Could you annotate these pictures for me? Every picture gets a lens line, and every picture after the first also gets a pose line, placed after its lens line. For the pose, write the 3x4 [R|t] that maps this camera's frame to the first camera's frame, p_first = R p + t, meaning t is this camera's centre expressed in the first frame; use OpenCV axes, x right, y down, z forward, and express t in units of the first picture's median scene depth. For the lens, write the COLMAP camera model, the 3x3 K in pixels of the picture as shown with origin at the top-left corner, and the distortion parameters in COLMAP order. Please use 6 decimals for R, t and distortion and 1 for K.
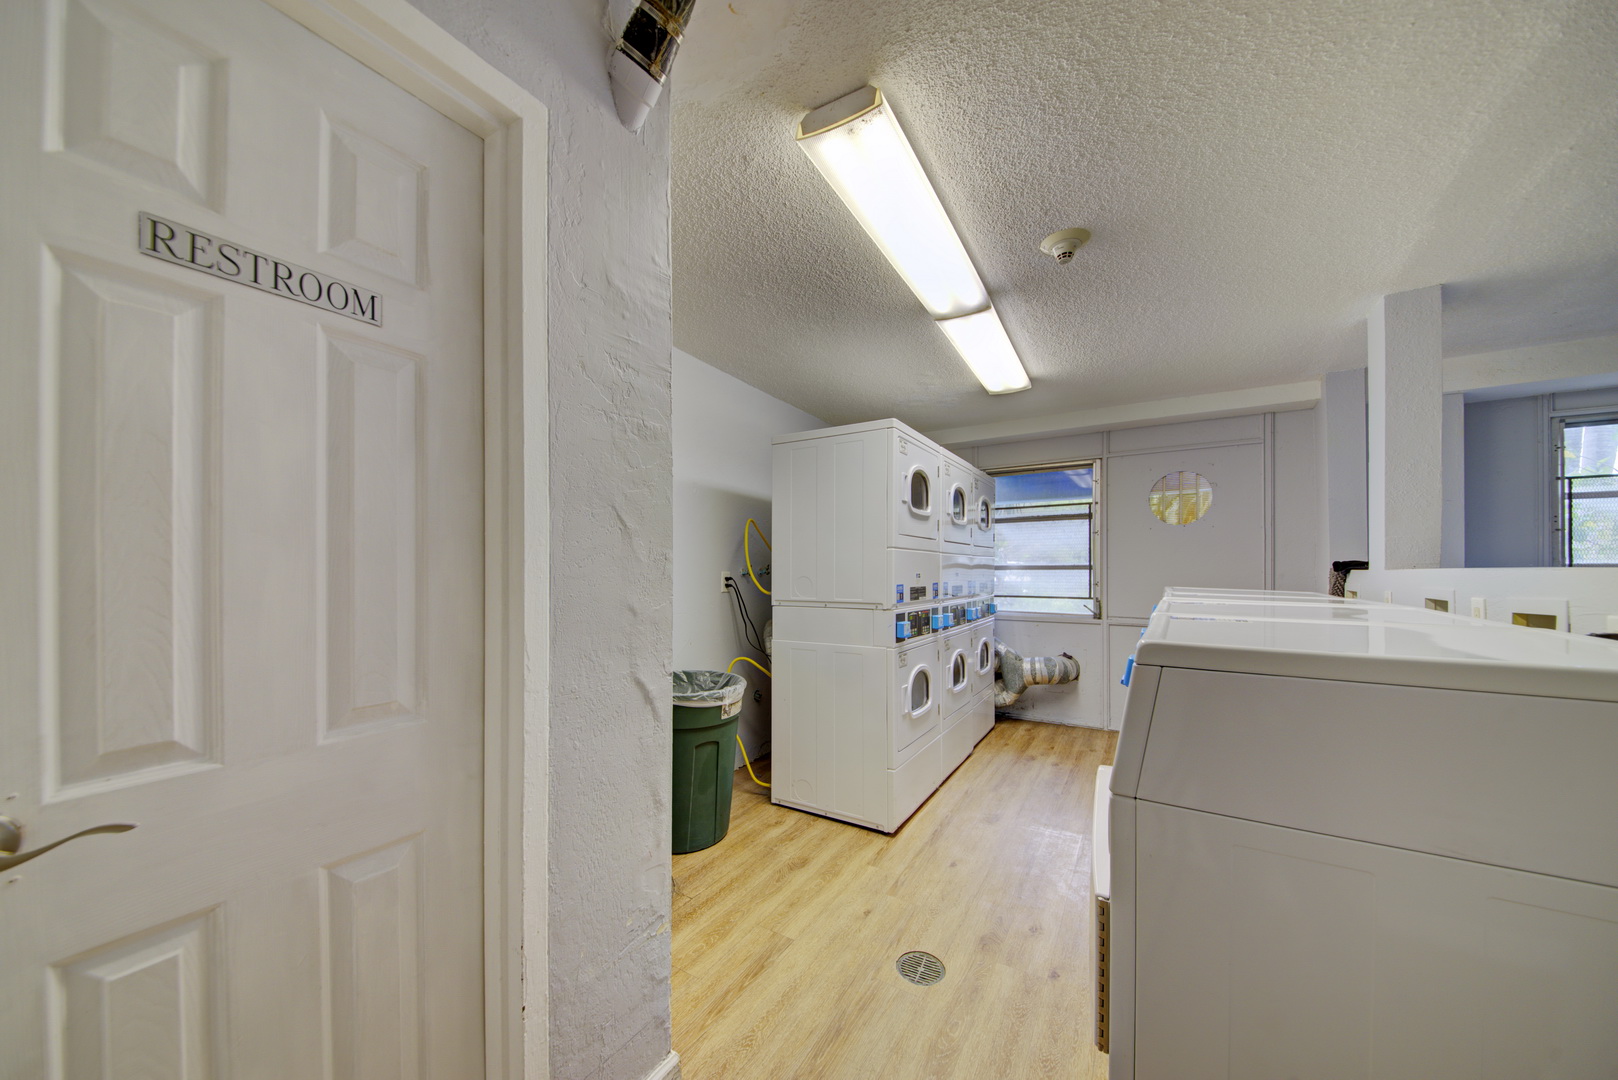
lens RADIAL K [[557.8, 0, 810.2], [0, 557.8, 563.4], [0, 0, 1]] dist [0.028764, -0.016690]
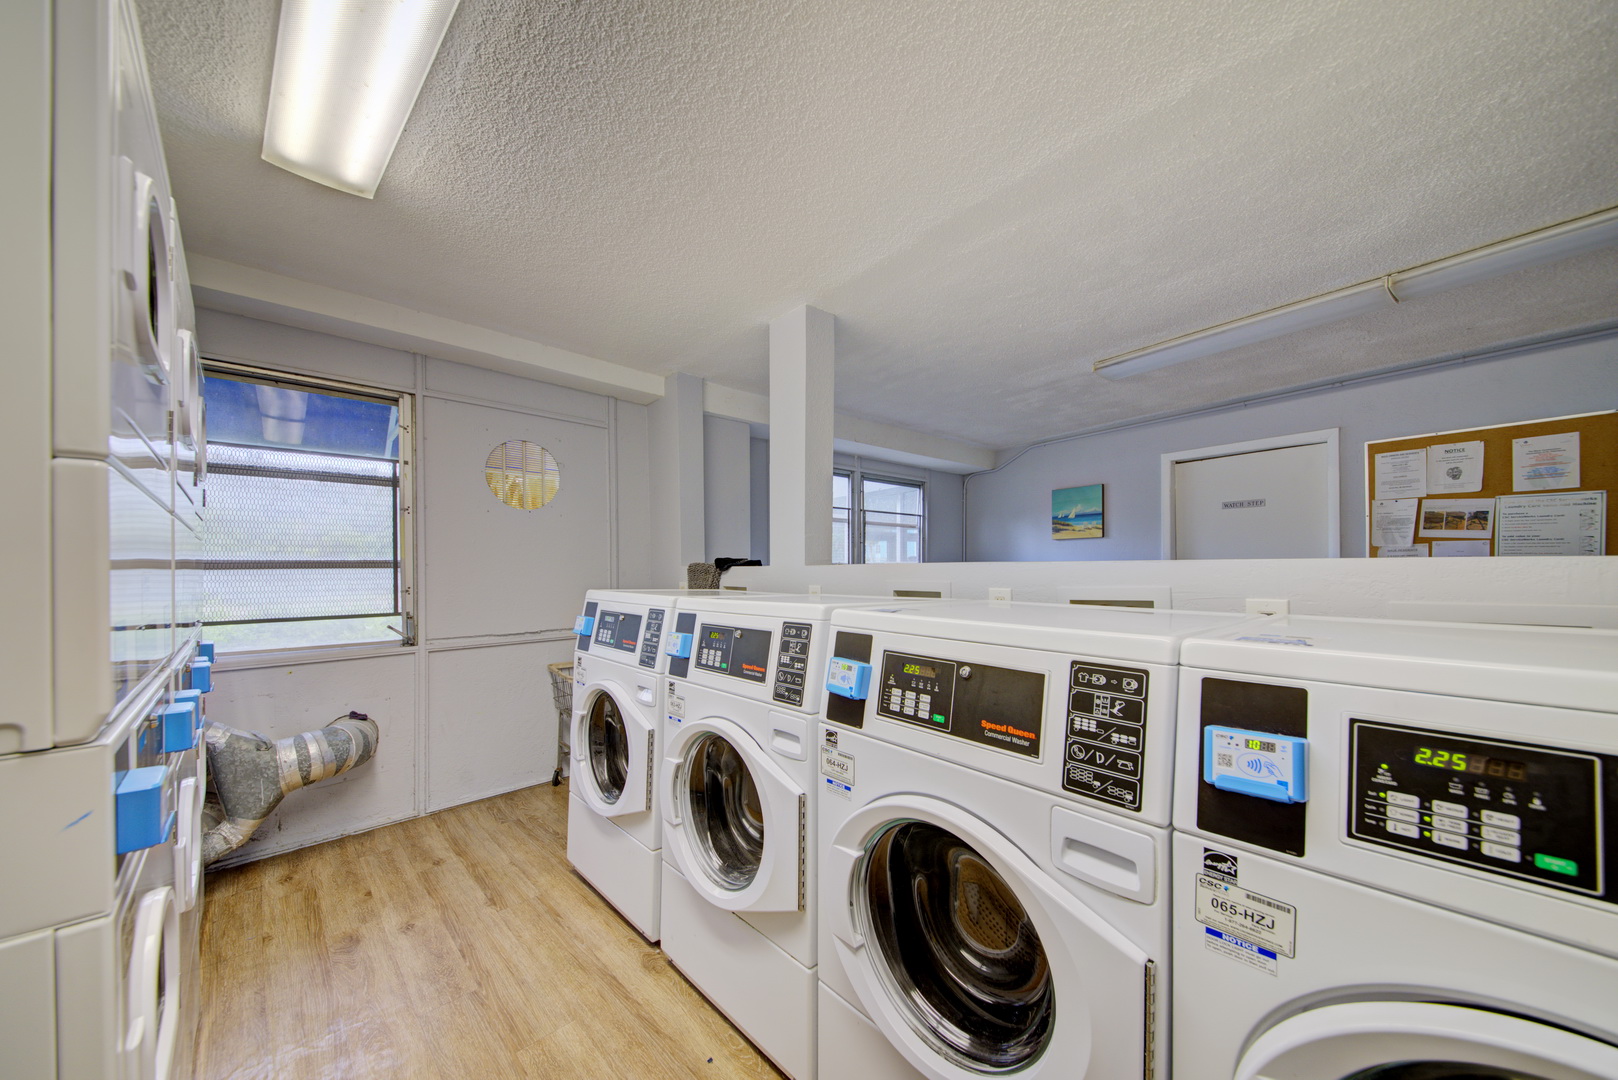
lens RADIAL K [[557.8, 0, 810.2], [0, 557.8, 563.4], [0, 0, 1]] dist [0.028764, -0.016690]
pose [[0.243840, 0.004436, 0.969805, 0.001666], [-0.005216, 0.999981, -0.003262, 0.006169], [-0.969801, -0.004263, 0.243859, 0.439835]]
